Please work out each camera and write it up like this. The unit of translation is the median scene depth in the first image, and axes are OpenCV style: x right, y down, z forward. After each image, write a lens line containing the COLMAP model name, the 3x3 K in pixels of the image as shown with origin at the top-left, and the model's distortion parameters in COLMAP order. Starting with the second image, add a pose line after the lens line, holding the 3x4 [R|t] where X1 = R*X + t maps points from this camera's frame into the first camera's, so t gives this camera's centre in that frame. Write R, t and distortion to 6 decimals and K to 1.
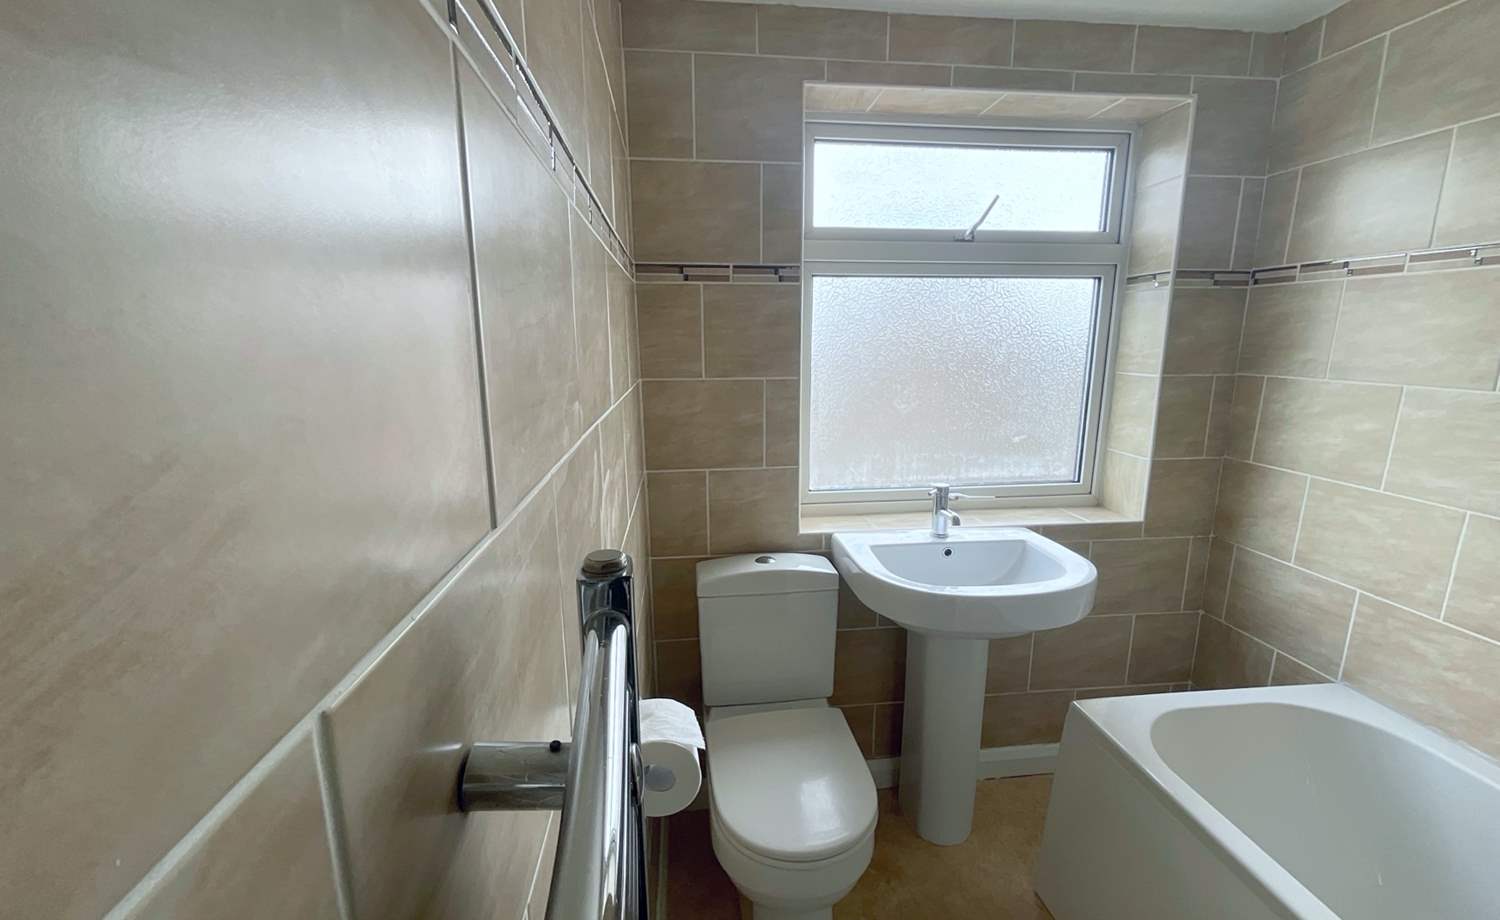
lens RADIAL K [[610.2, 0, 750.0], [0, 610.2, 460.0], [0, 0, 1]] dist [0.000012, -0.000091]
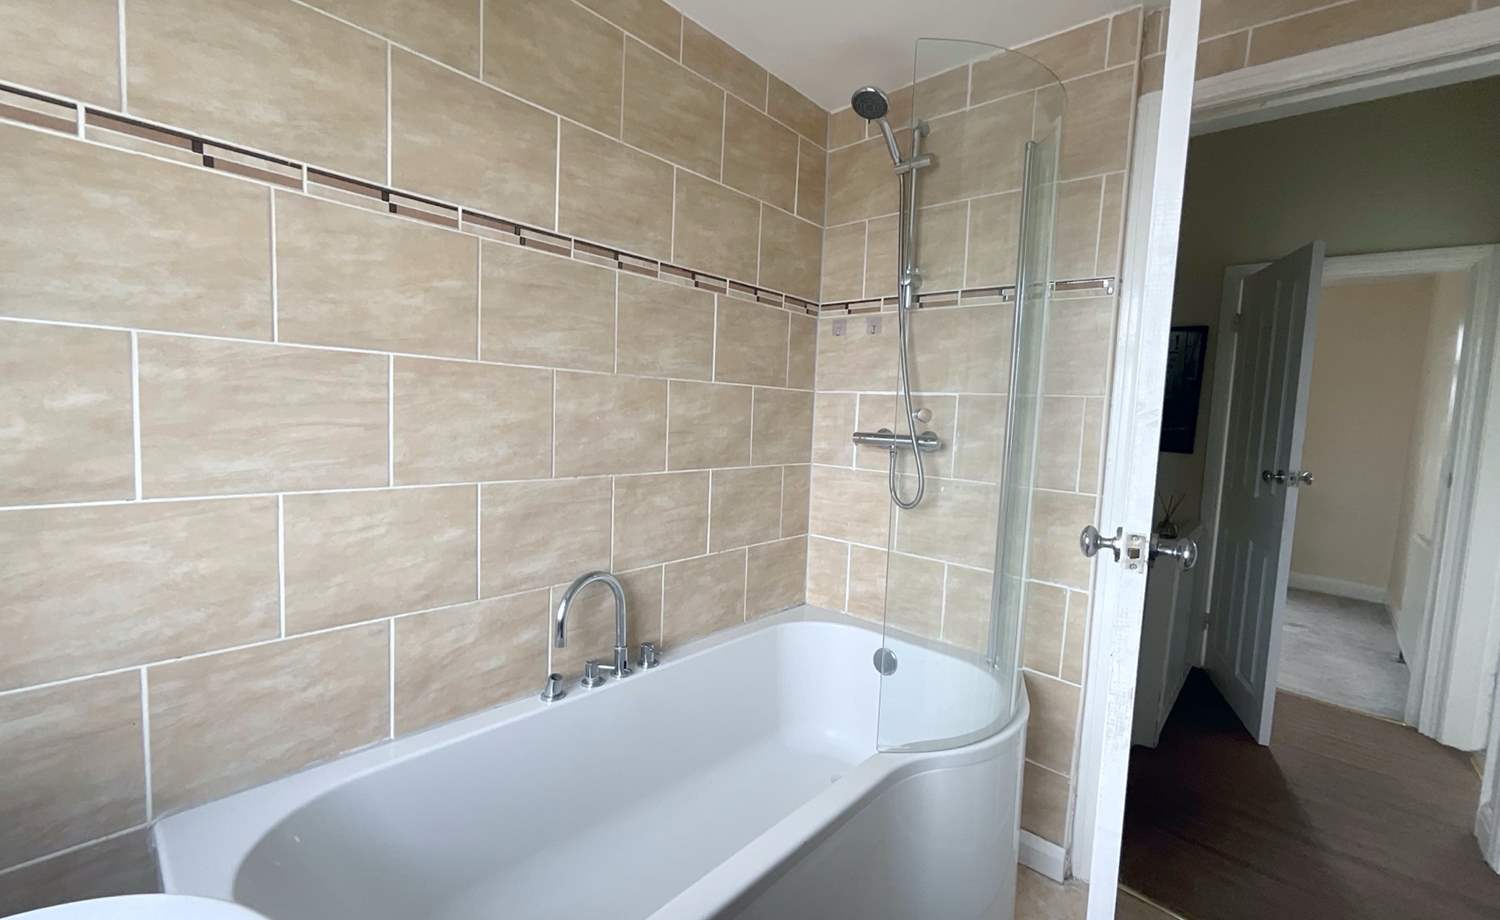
lens RADIAL K [[610.2, 0, 750.0], [0, 610.2, 460.0], [0, 0, 1]] dist [0.000012, -0.000091]
pose [[-0.660071, -0.086568, 0.746198, 0.166984], [0.107834, 0.972131, 0.208167, -0.054013], [-0.743423, 0.217871, -0.632341, 0.960102]]
